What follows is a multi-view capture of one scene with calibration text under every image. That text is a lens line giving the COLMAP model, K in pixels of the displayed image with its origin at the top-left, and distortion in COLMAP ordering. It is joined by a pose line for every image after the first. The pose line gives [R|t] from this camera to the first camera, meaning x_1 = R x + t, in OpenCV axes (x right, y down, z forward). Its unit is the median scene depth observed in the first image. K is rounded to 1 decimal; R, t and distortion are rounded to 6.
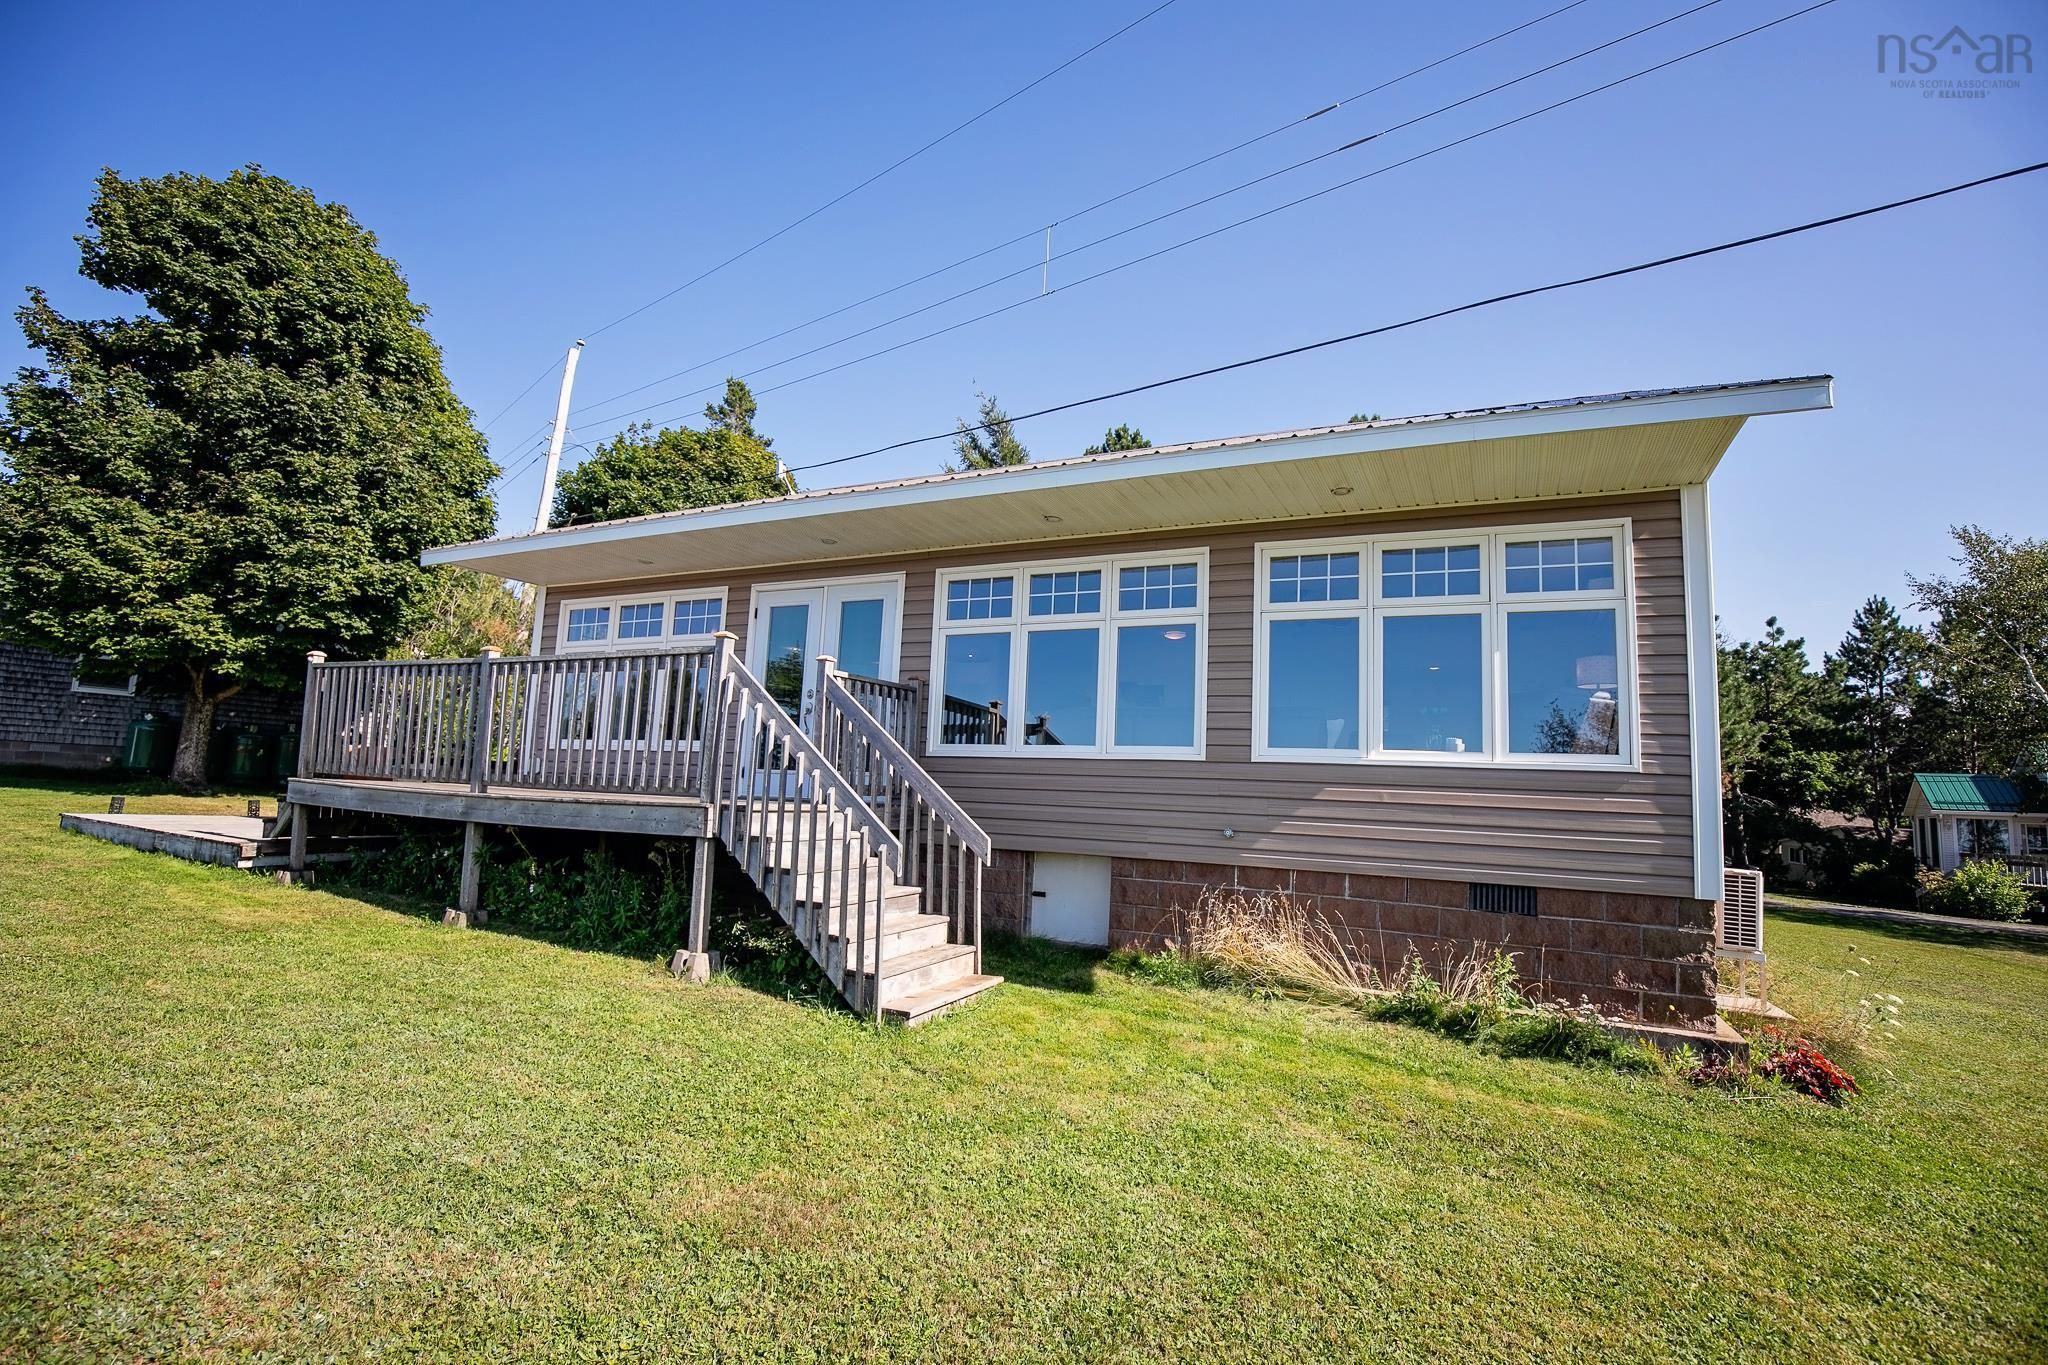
lens RADIAL K [[928.5, 0, 1024.8], [0, 928.5, 694.8], [0, 0, 1]] dist [-0.025834, 0.003895]
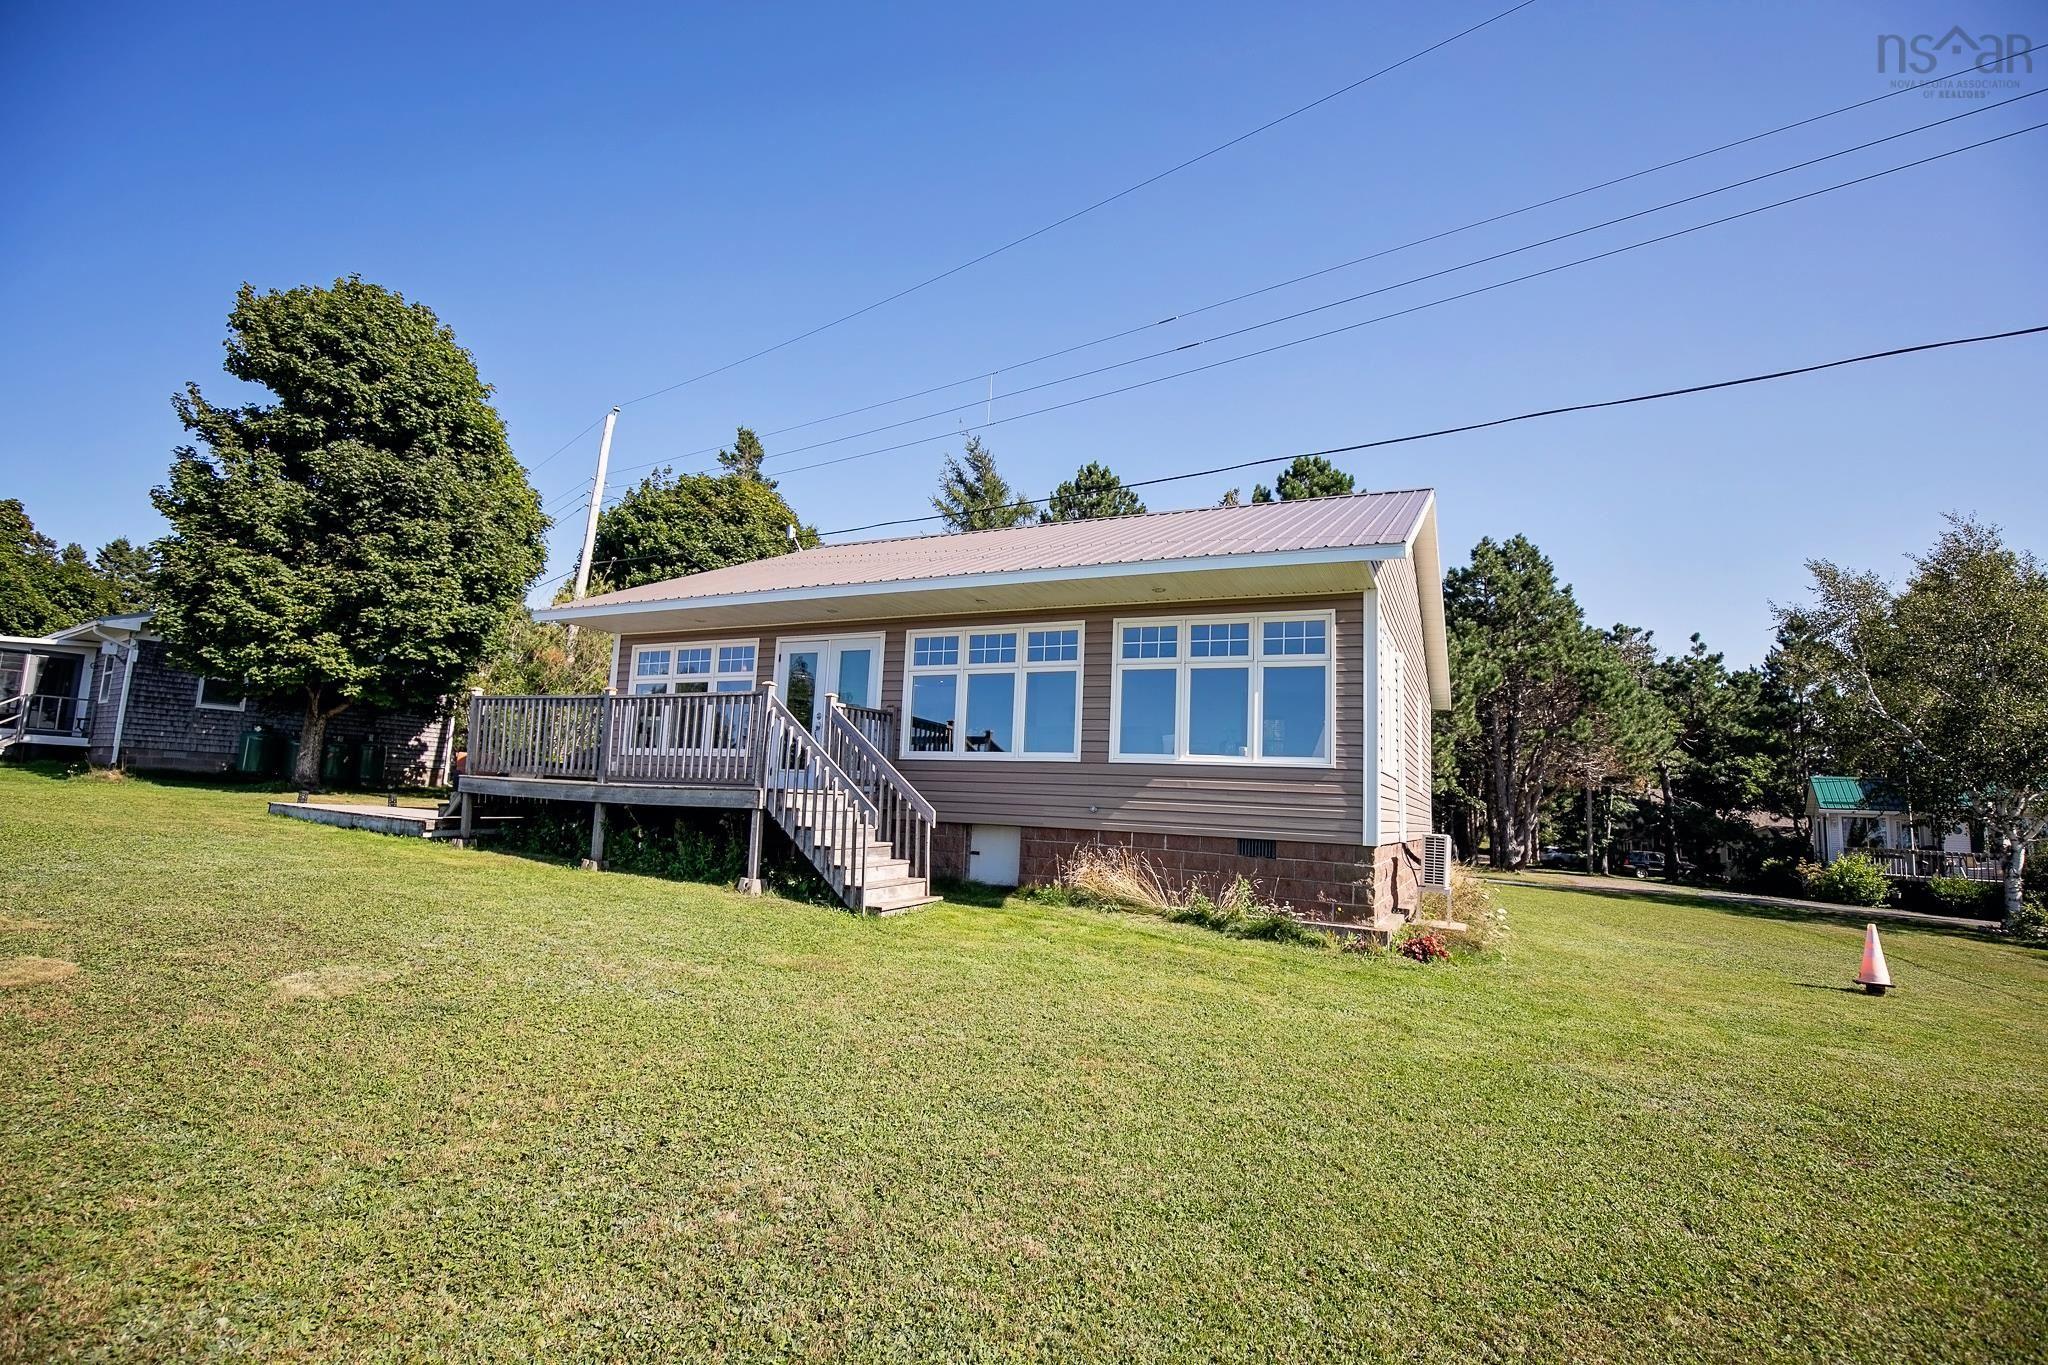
lens RADIAL K [[928.5, 0, 1026.9], [0, 928.5, 692.0], [0, 0, 1]] dist [-0.025834, 0.003895]
pose [[0.999981, -0.000773, 0.006145, 0.080088], [0.000836, 0.999947, -0.010262, -0.023210], [-0.006137, 0.010266, 0.999928, -0.431704]]
